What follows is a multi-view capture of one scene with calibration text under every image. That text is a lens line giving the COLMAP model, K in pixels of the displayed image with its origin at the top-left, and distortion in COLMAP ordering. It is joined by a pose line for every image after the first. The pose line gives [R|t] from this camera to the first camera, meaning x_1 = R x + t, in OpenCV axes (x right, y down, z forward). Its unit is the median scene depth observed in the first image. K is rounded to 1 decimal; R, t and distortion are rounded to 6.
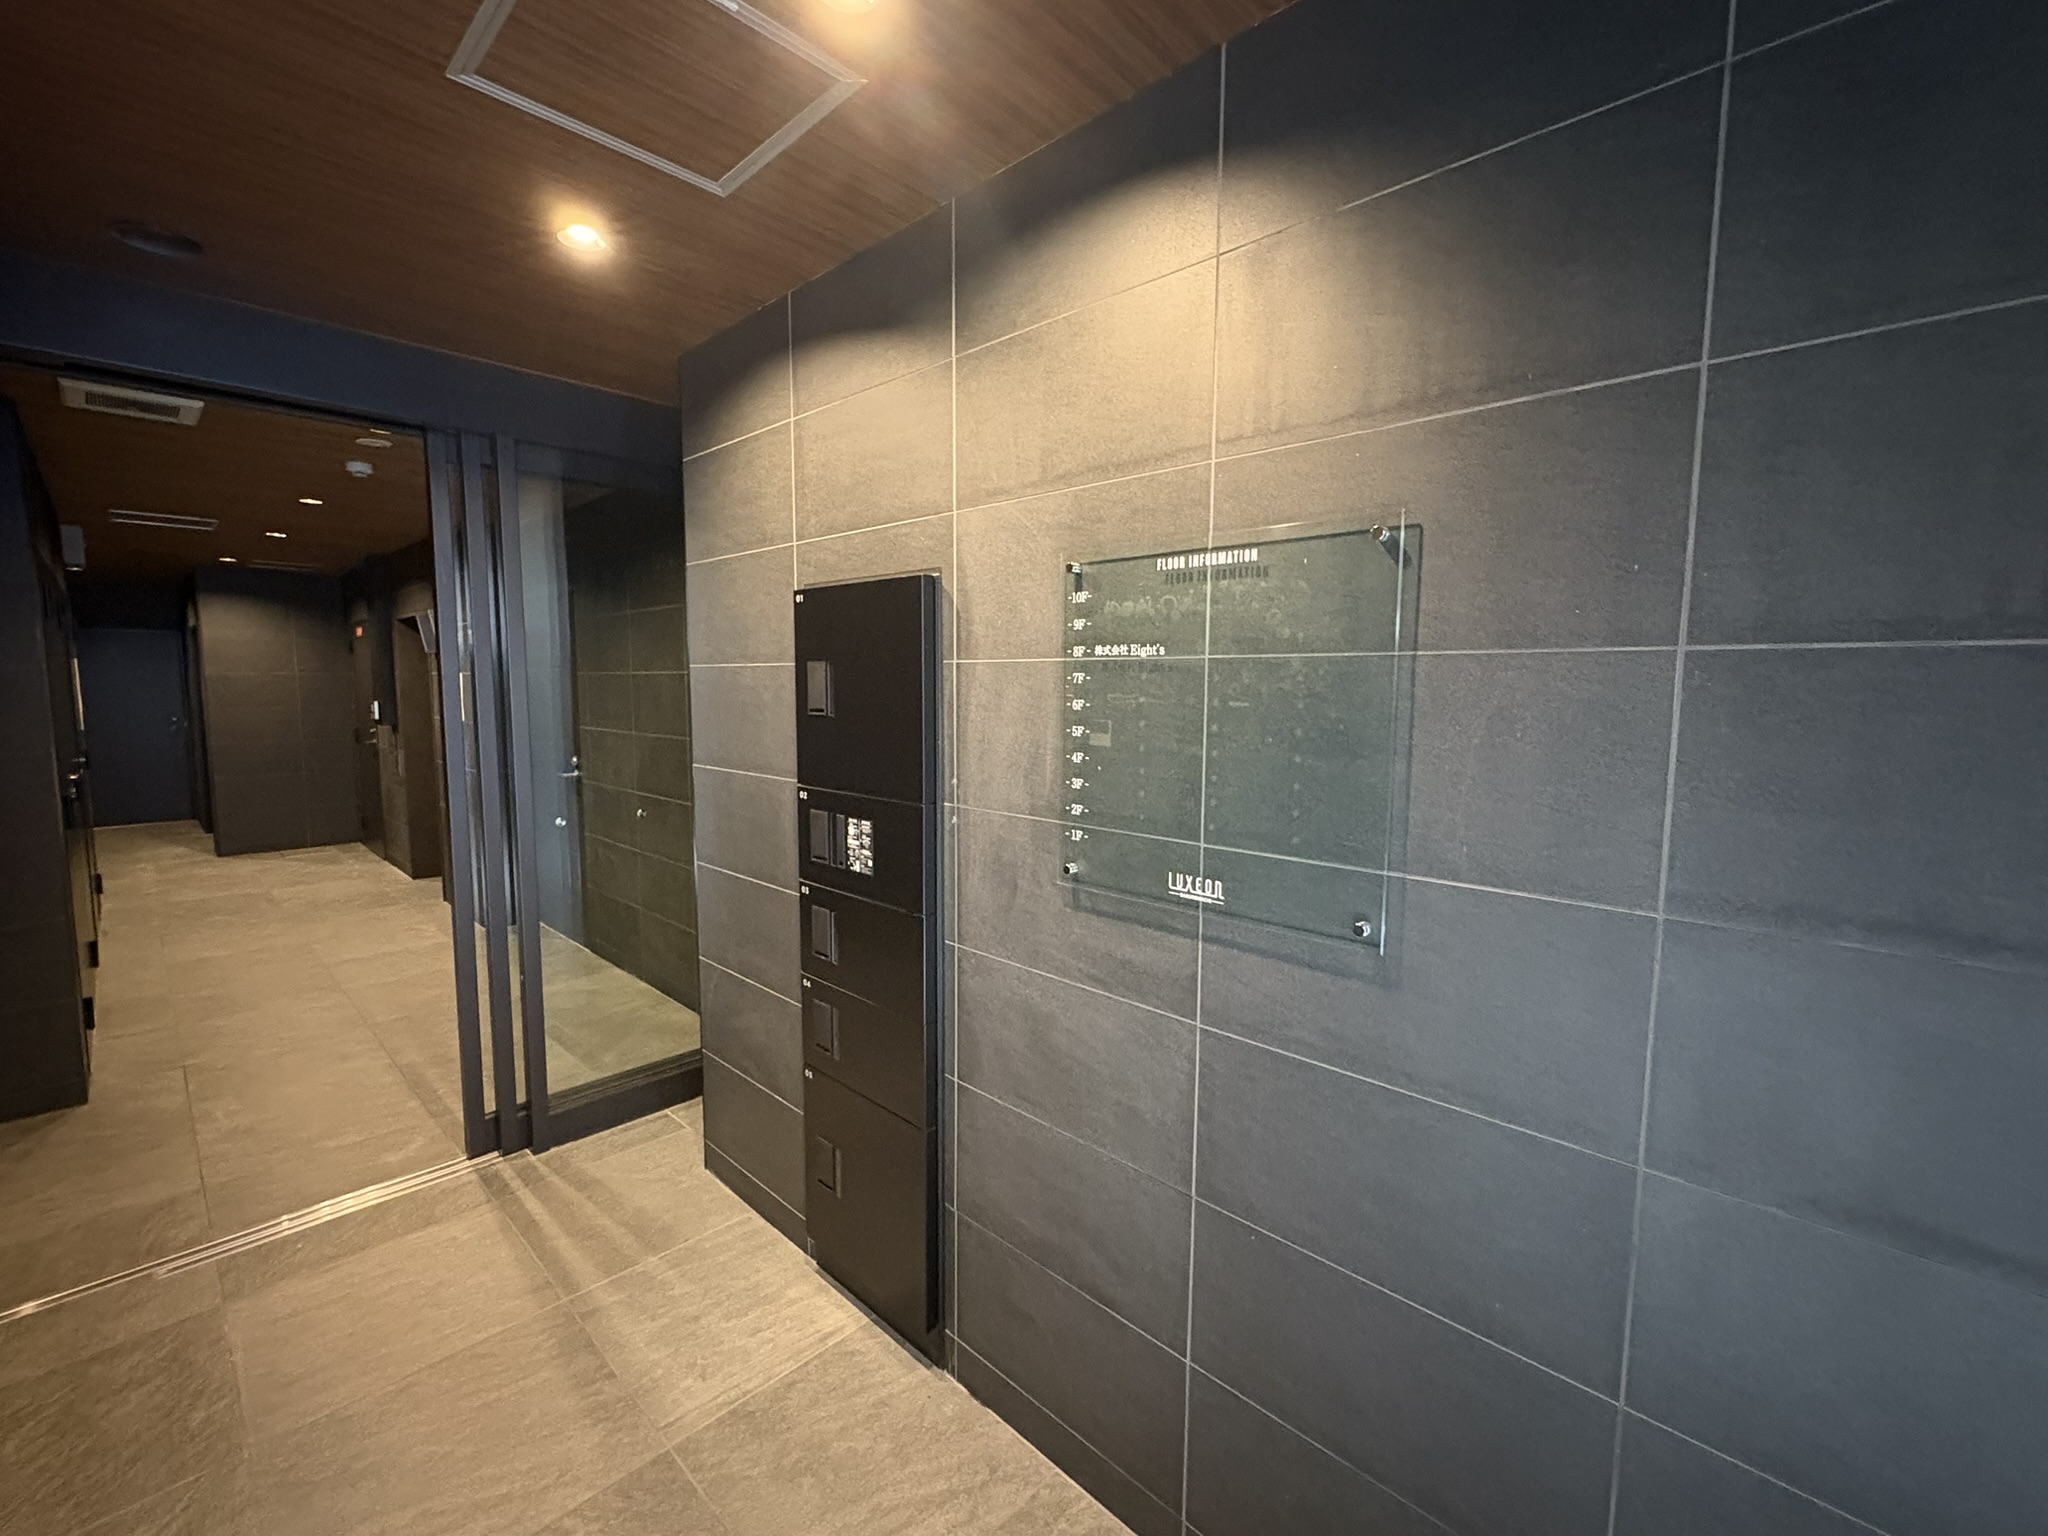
lens RADIAL K [[879.0, 0, 1018.3], [0, 879.0, 737.8], [0, 0, 1]] dist [-0.000212, -0.000152]
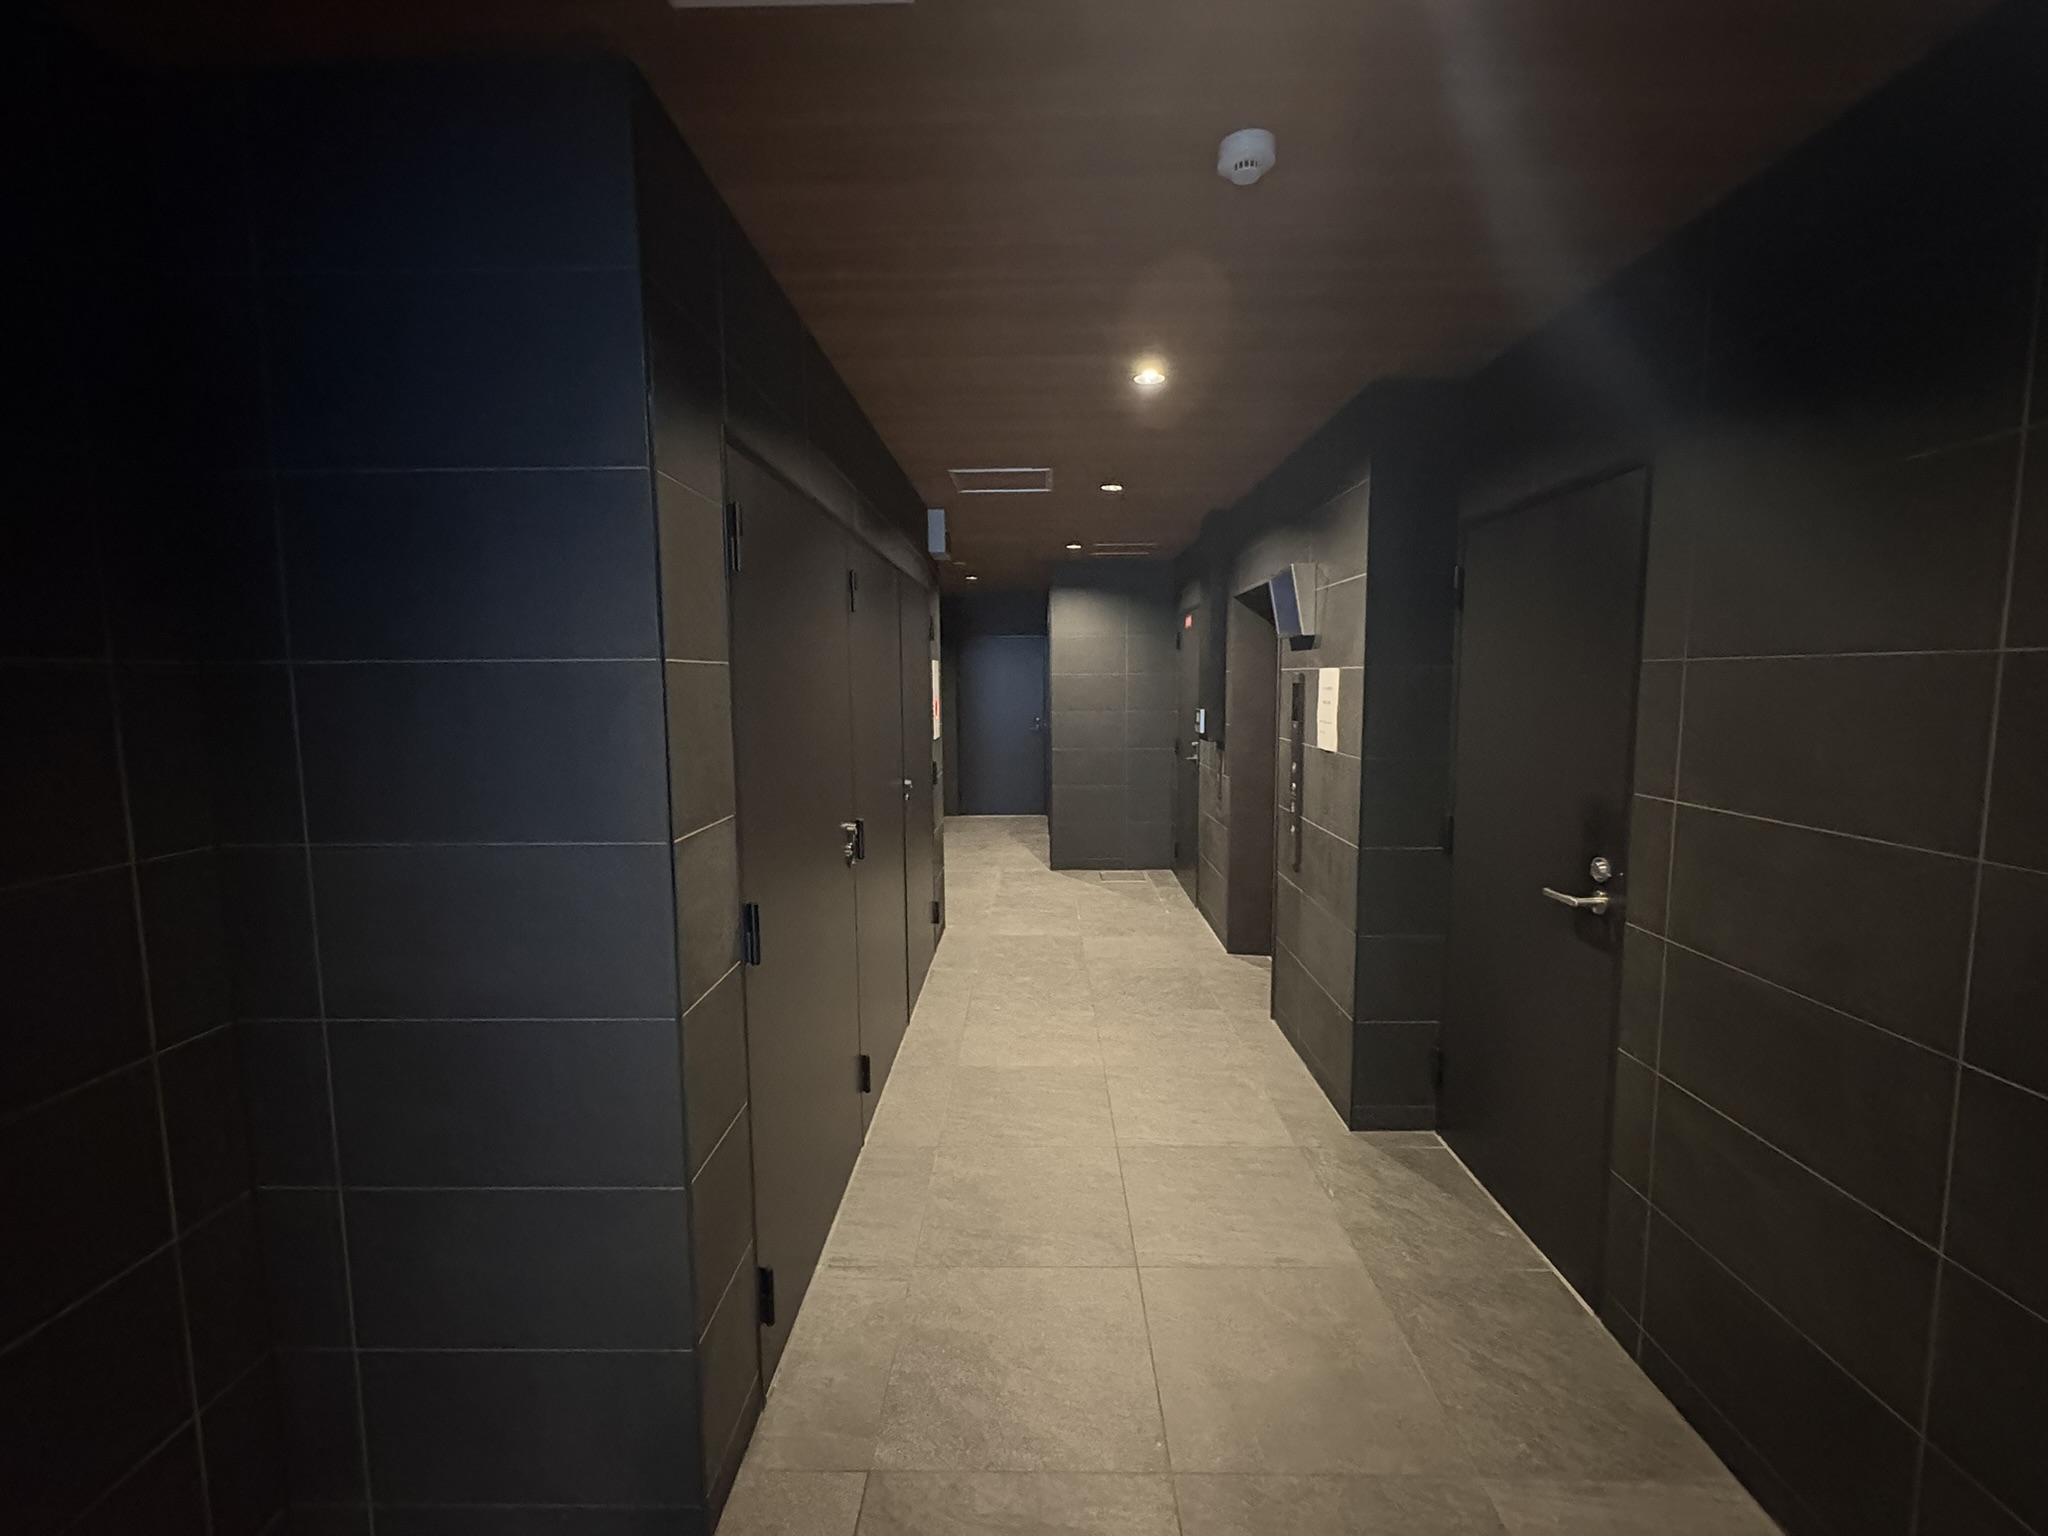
lens RADIAL K [[827.6, 0, 1024.0], [0, 827.6, 768.0], [0, 0, 1]] dist [0.000316, 0.000004]
pose [[0.676724, 0.074143, -0.732494, -0.299824], [-0.050347, 0.997248, 0.054427, -0.021770], [0.734513, 0.000047, 0.678594, 0.392265]]
